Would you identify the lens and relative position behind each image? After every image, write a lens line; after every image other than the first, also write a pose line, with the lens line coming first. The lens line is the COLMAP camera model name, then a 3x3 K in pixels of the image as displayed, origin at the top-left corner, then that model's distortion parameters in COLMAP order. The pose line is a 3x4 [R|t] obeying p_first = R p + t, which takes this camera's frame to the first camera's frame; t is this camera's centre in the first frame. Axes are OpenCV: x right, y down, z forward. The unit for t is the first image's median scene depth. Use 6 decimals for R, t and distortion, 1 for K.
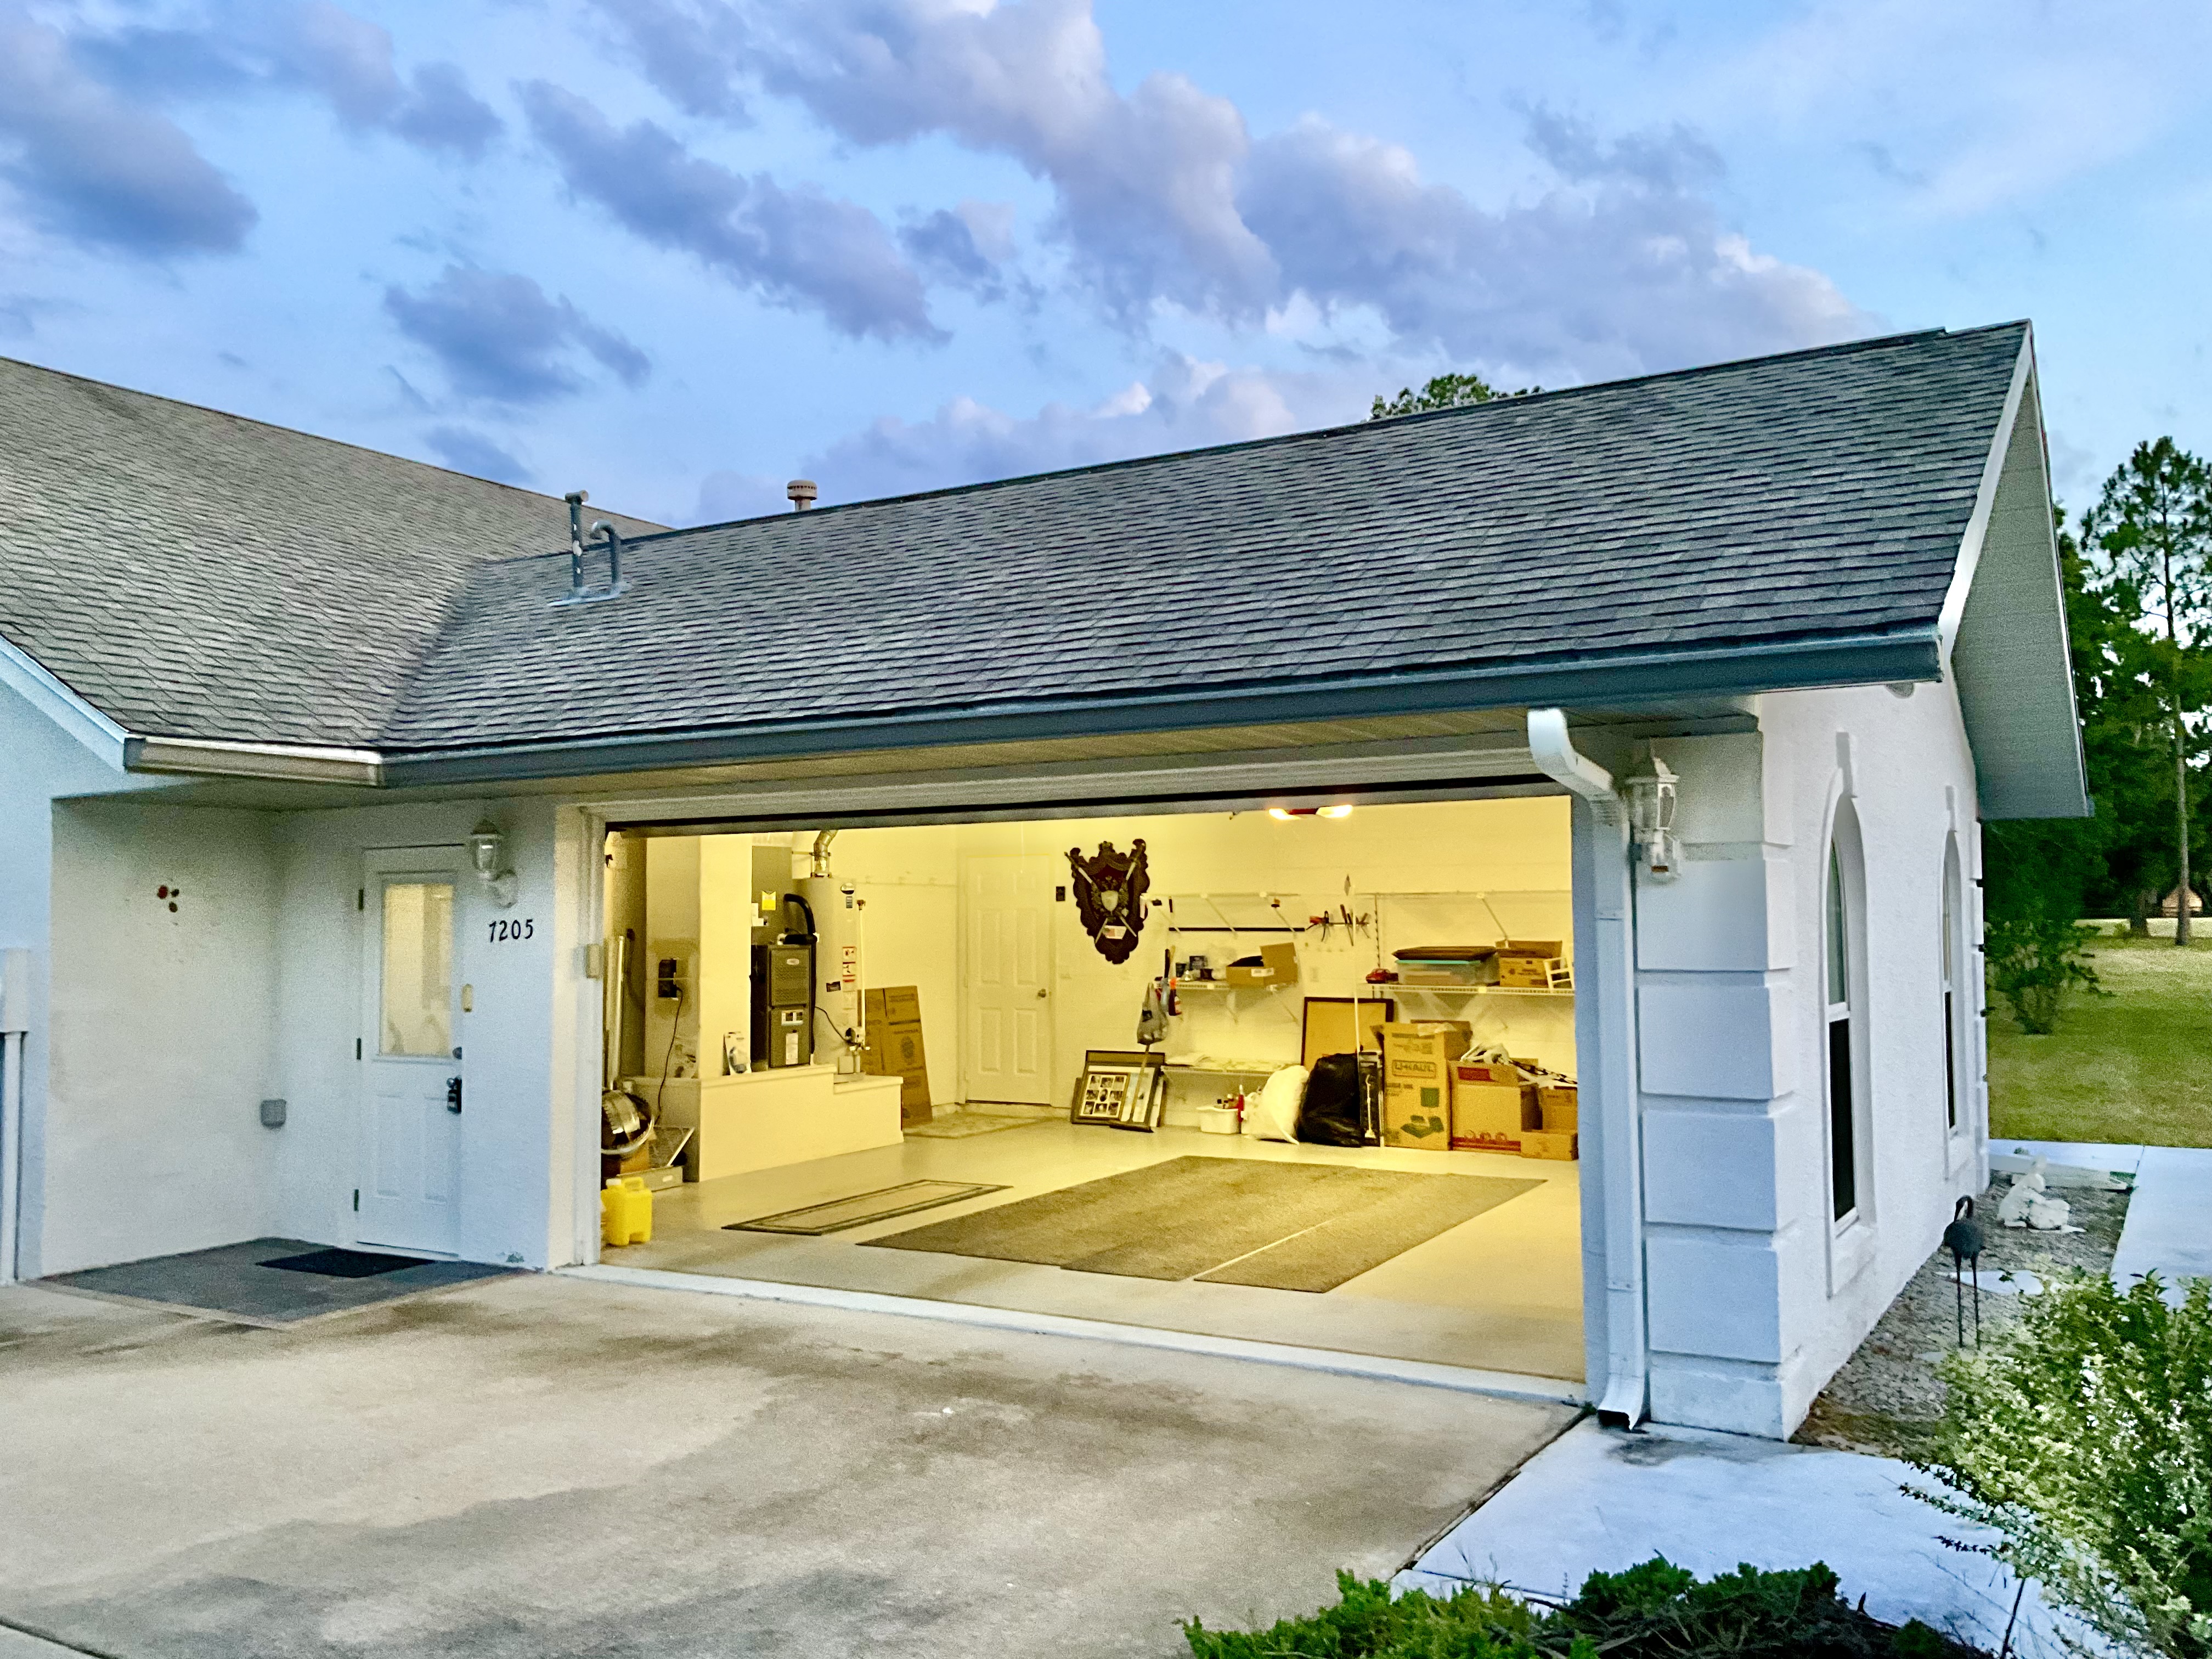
lens RADIAL K [[1825.0, 0, 1107.3], [0, 1825.0, 823.5], [0, 0, 1]] dist [0.016265, -0.032273]
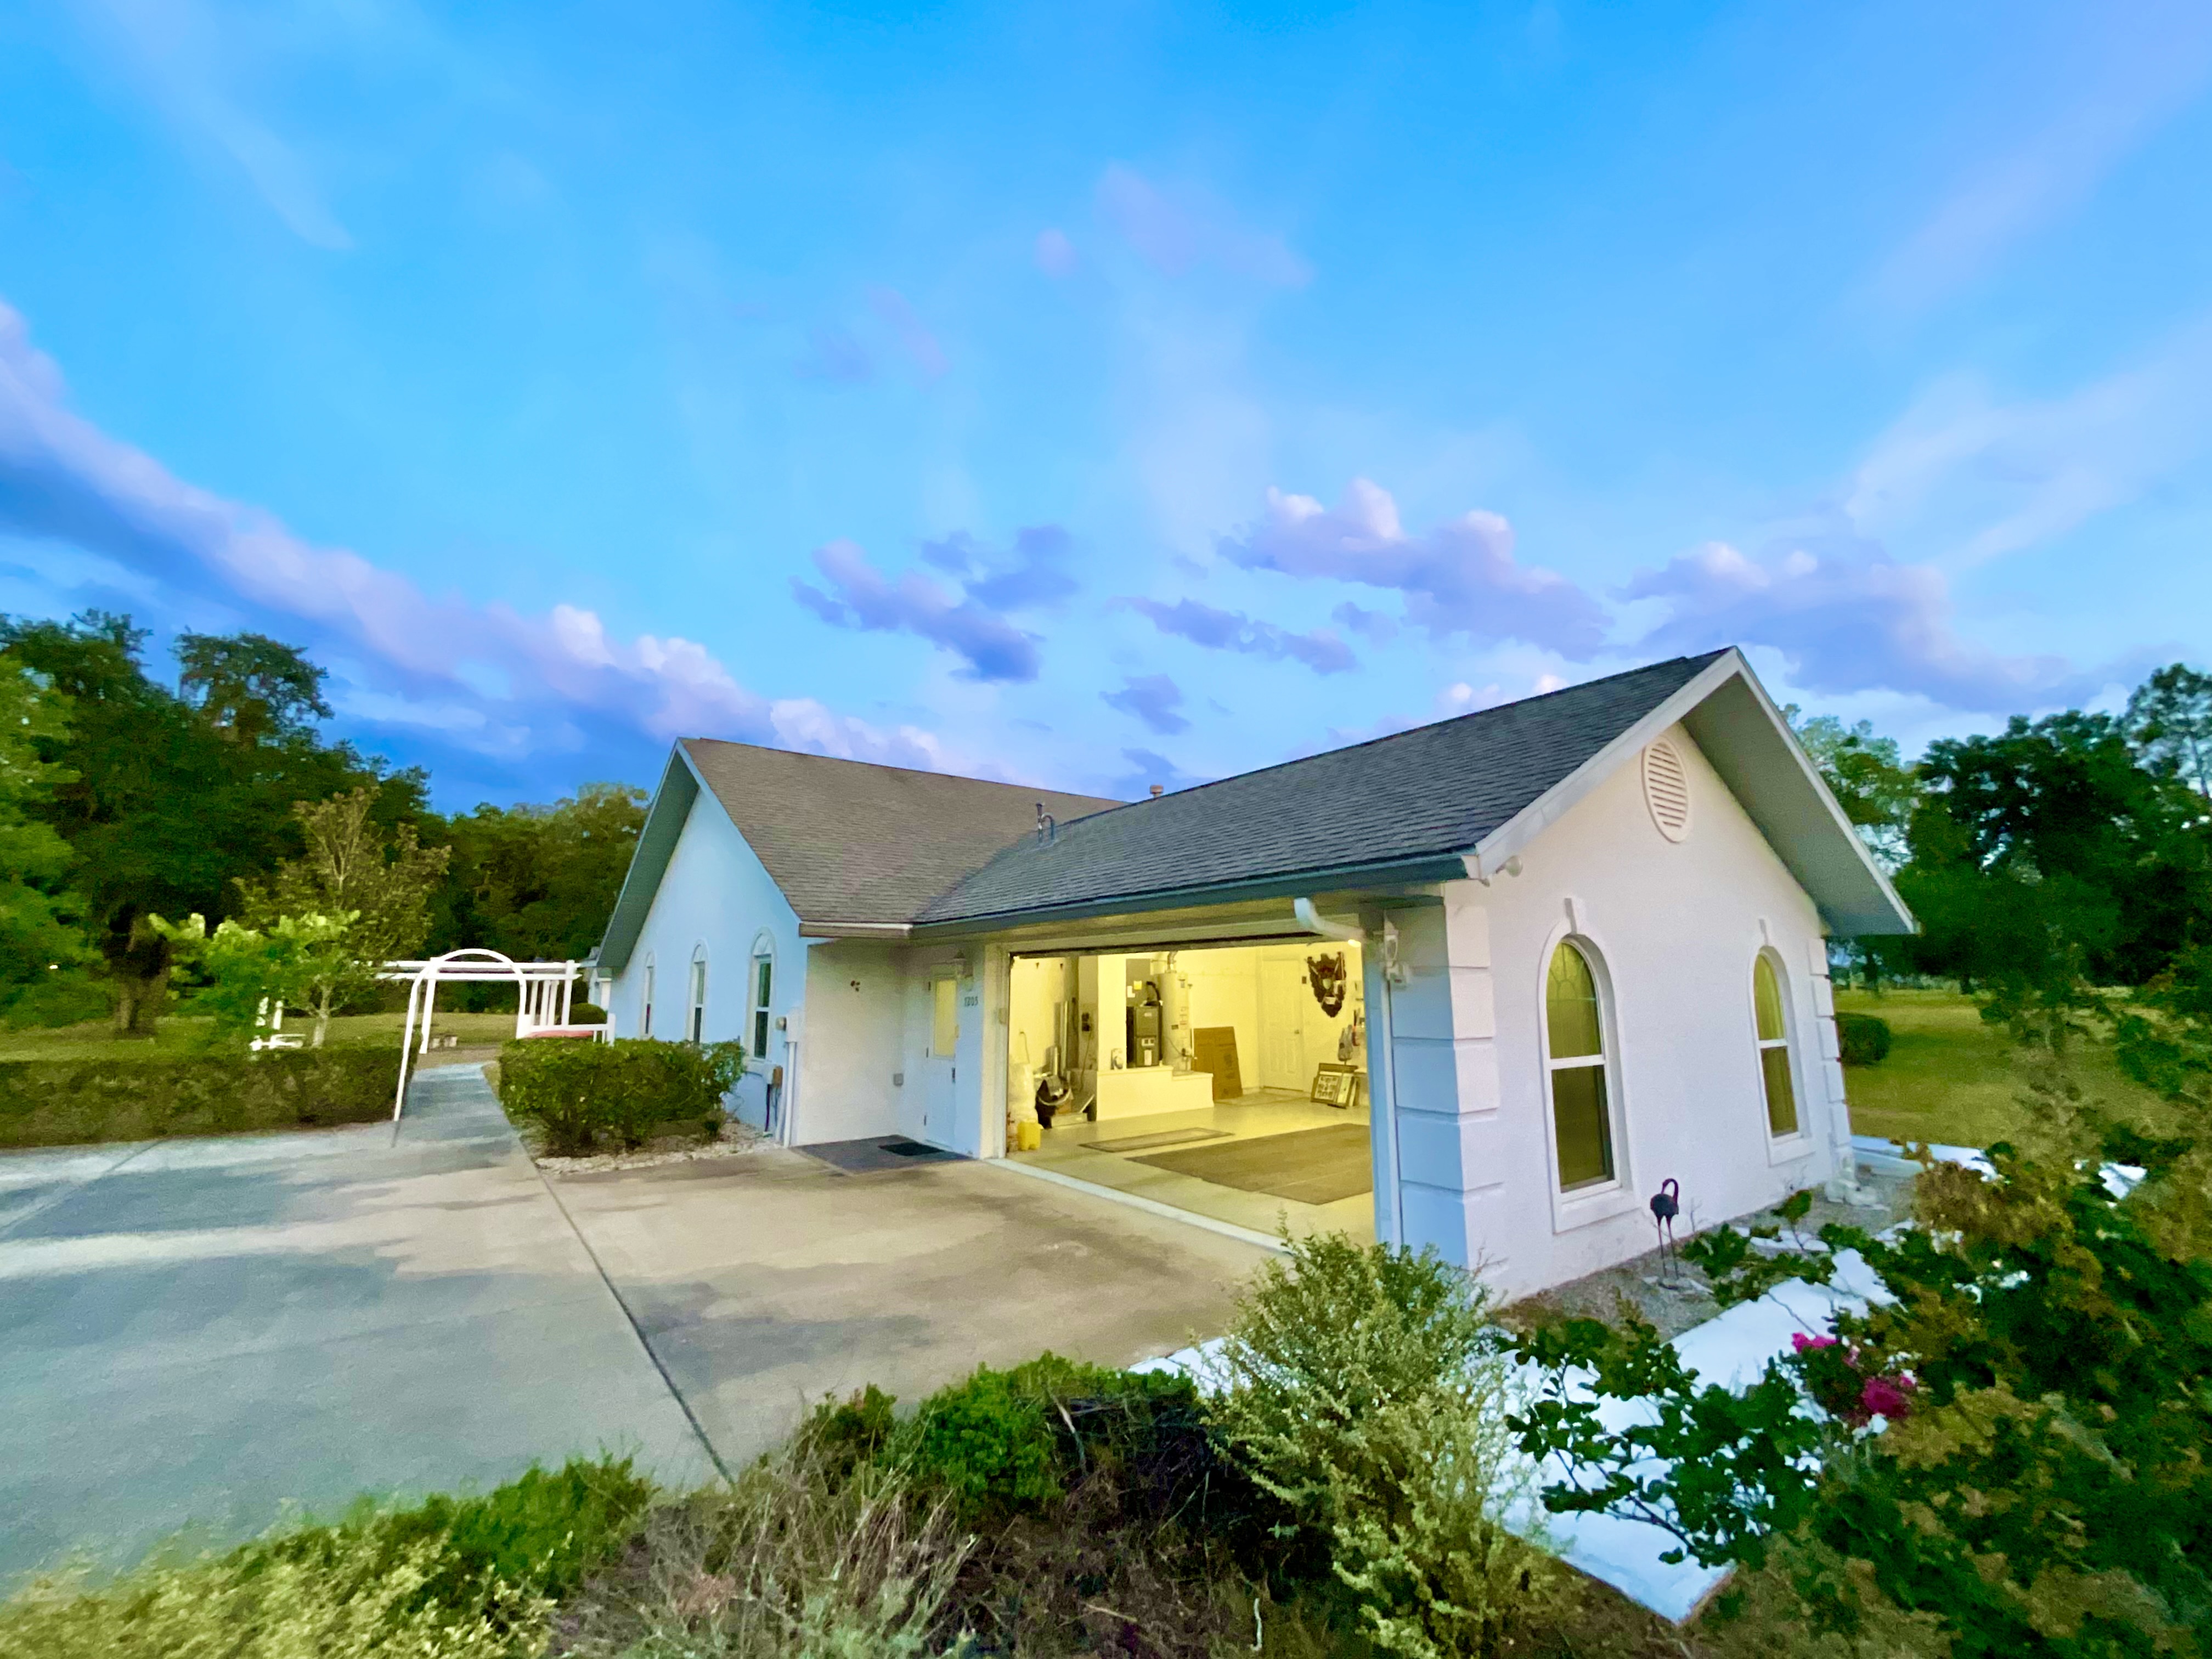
lens RADIAL K [[894.9, 0, 1103.8], [0, 894.9, 828.6], [0, 0, 1]] dist [-0.003674, 0.000013]
pose [[0.923017, -0.063098, -0.379551, 0.183829], [0.017128, 0.992222, -0.123299, -0.010266], [0.384379, 0.107306, 0.916918, 0.021725]]
